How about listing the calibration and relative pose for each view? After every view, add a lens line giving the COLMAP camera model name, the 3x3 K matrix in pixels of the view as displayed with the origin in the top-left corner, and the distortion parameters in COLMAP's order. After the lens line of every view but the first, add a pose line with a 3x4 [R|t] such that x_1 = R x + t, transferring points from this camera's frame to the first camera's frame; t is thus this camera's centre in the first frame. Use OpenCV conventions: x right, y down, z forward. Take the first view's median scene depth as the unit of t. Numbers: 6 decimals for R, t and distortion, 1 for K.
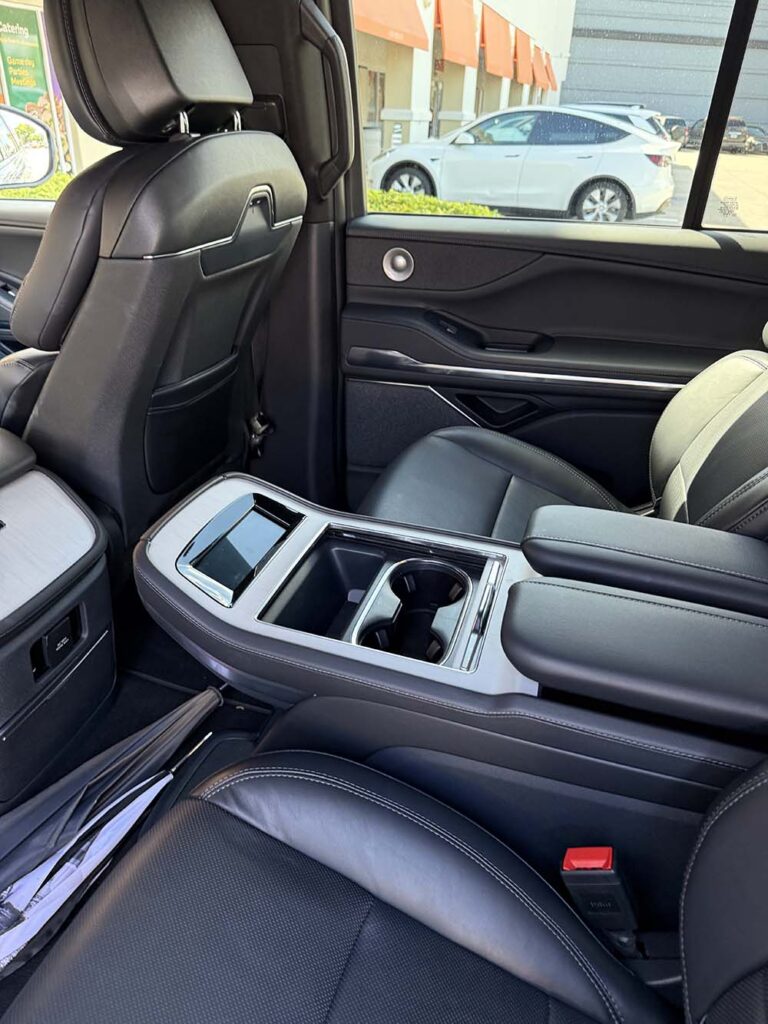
lens RADIAL K [[721.1, 0, 384.0], [0, 721.1, 512.0], [0, 0, 1]] dist [0.024122, -0.043066]
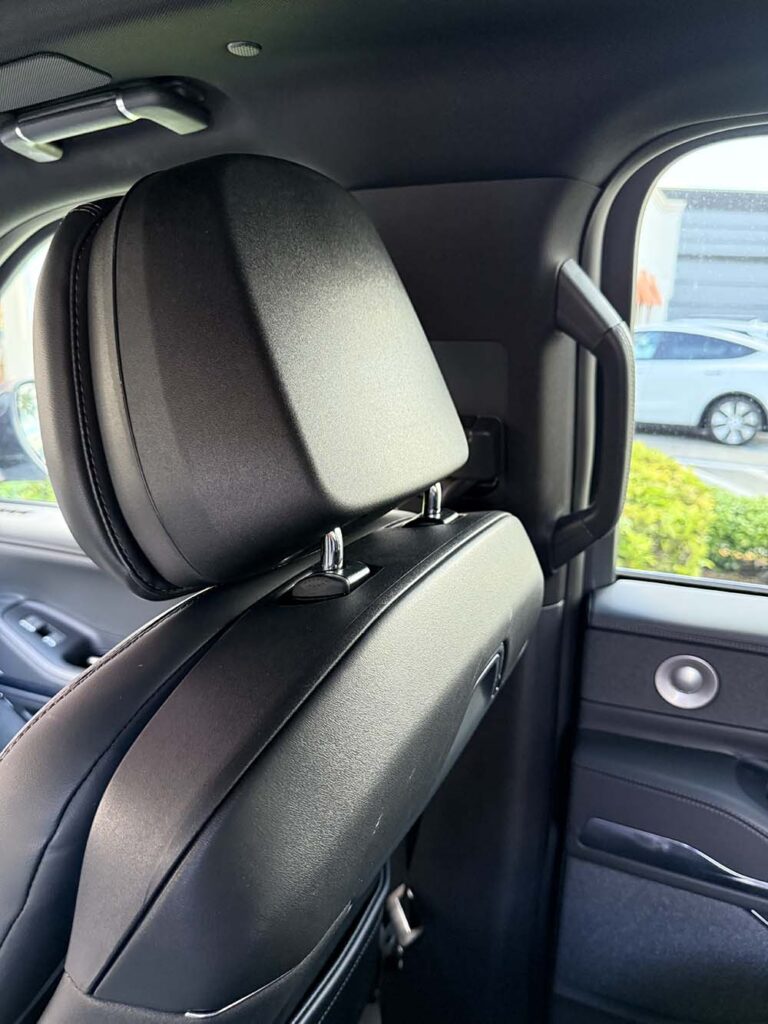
lens RADIAL K [[725.0, 0, 386.9], [0, 725.0, 501.0], [0, 0, 1]] dist [0.066349, -0.103285]
pose [[0.990961, 0.017741, -0.132971, -0.130158], [-0.052606, 0.963215, -0.263531, -0.311620], [0.123405, 0.268144, 0.955442, 0.409205]]
